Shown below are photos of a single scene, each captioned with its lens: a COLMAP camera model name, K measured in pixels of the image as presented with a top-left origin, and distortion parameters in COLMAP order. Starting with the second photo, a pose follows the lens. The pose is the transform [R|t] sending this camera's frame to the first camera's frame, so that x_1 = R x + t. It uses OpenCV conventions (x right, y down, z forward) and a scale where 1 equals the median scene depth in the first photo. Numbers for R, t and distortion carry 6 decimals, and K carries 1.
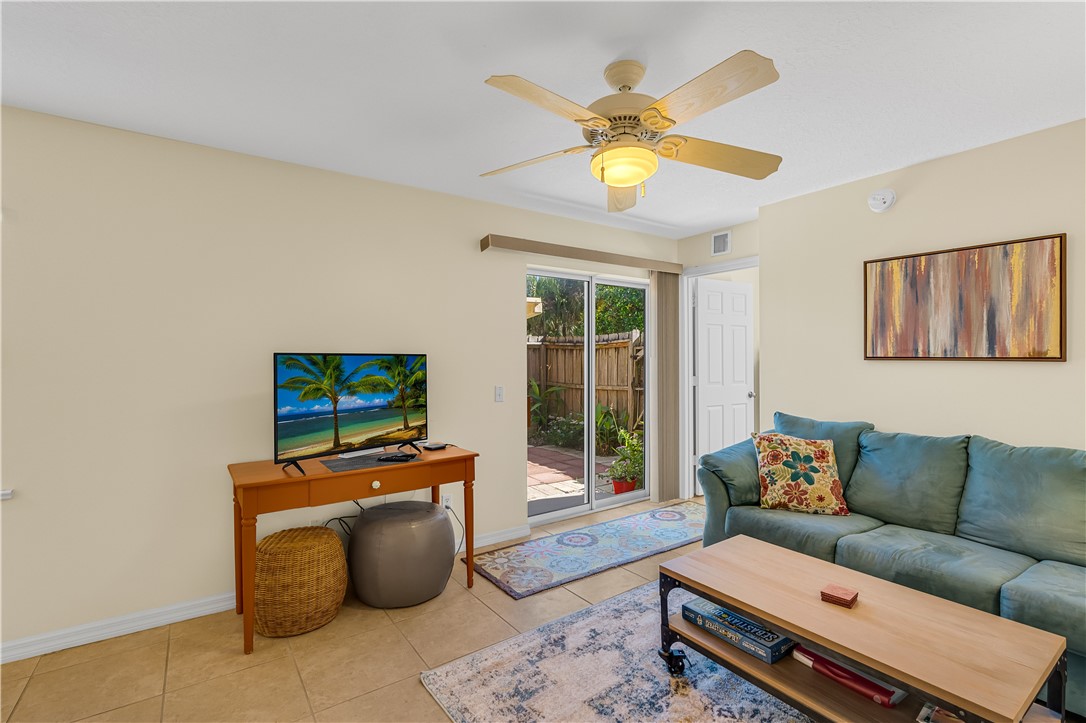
lens RADIAL K [[496.6, 0, 540.1], [0, 496.6, 349.2], [0, 0, 1]] dist [-0.000470, -0.000047]
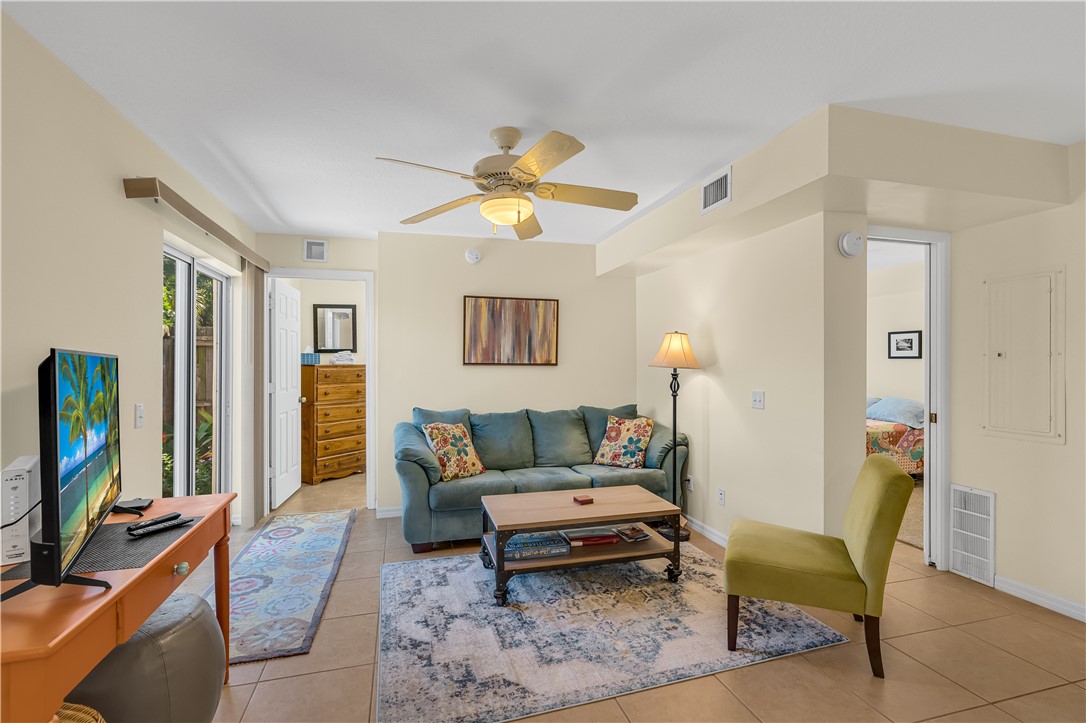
lens RADIAL K [[499.8, 0, 543.0], [0, 499.8, 361.5], [0, 0, 1]] dist [0.001953, 0.000187]
pose [[0.335633, 0.009998, 0.941940, -0.681428], [-0.019567, 0.999802, -0.003640, 0.013438], [-0.941790, -0.017209, 0.335762, 0.345217]]
